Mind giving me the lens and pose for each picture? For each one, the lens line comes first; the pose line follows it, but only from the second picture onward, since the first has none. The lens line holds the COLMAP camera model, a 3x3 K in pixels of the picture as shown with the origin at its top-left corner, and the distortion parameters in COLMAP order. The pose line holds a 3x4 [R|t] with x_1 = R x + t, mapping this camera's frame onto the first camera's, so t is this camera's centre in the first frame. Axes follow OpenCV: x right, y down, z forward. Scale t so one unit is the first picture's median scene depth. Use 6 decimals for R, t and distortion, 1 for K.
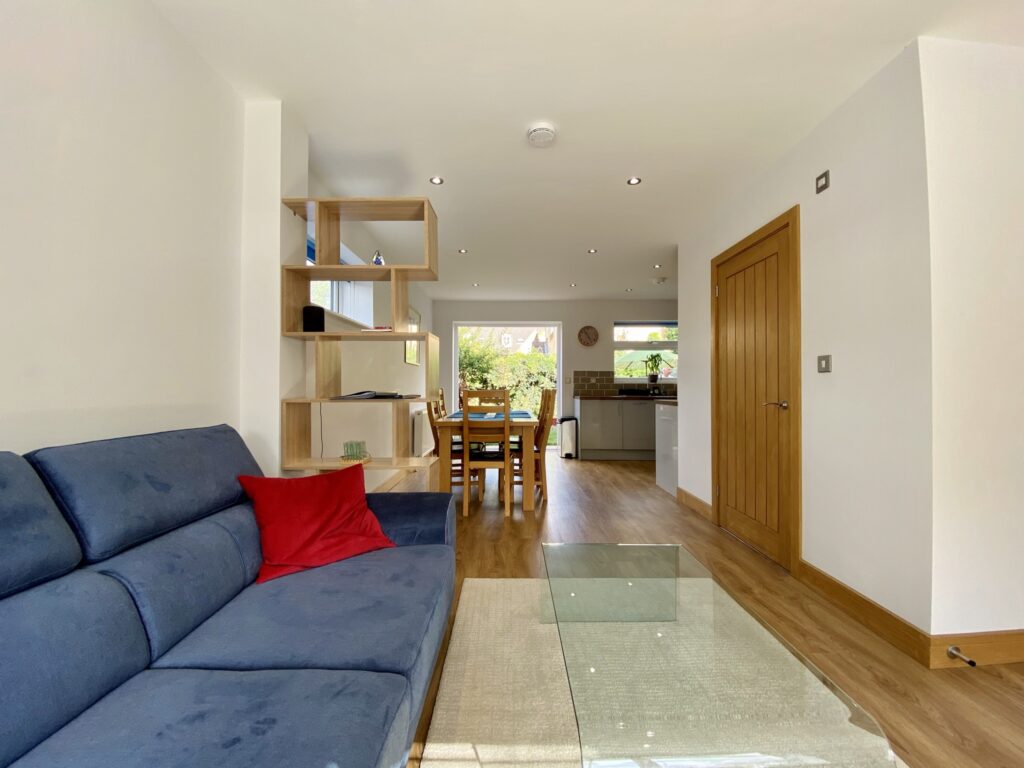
lens RADIAL K [[410.5, 0, 512.0], [0, 410.5, 384.0], [0, 0, 1]] dist [-0.037830, -0.000086]
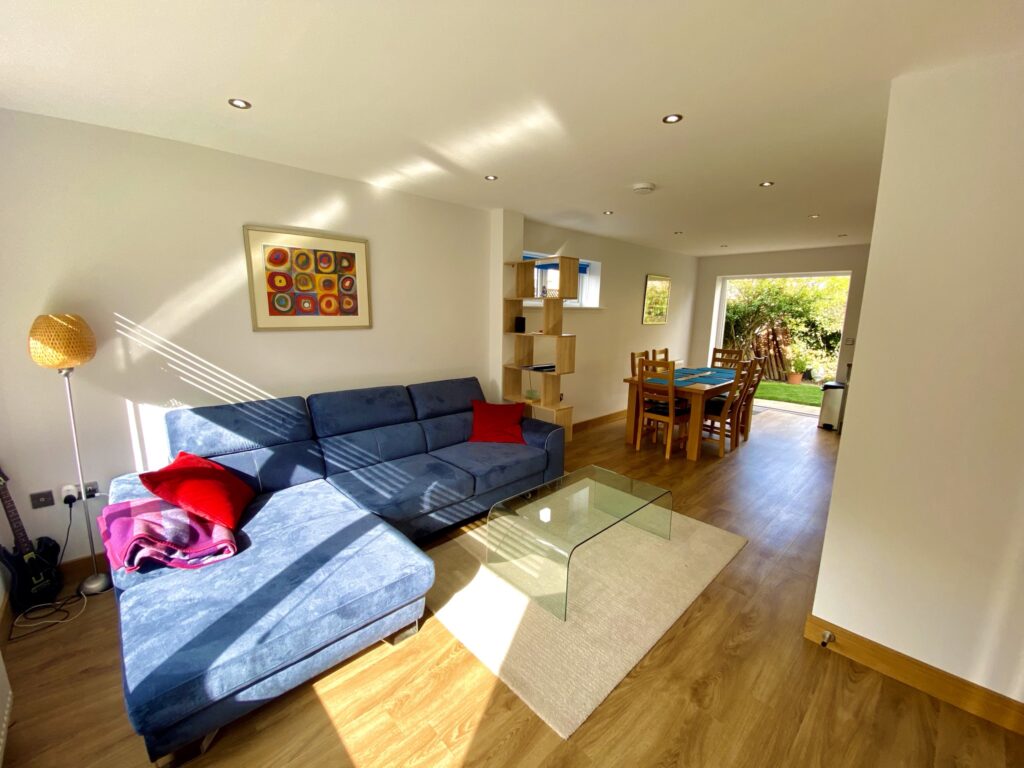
lens RADIAL K [[421.2, 0, 512.0], [0, 421.2, 384.0], [0, 0, 1]] dist [0.000039, -0.000029]
pose [[0.690202, 0.143040, -0.709338, 1.185127], [-0.014120, 0.982743, 0.184434, -0.314578], [0.723479, -0.117281, 0.680311, -0.507819]]
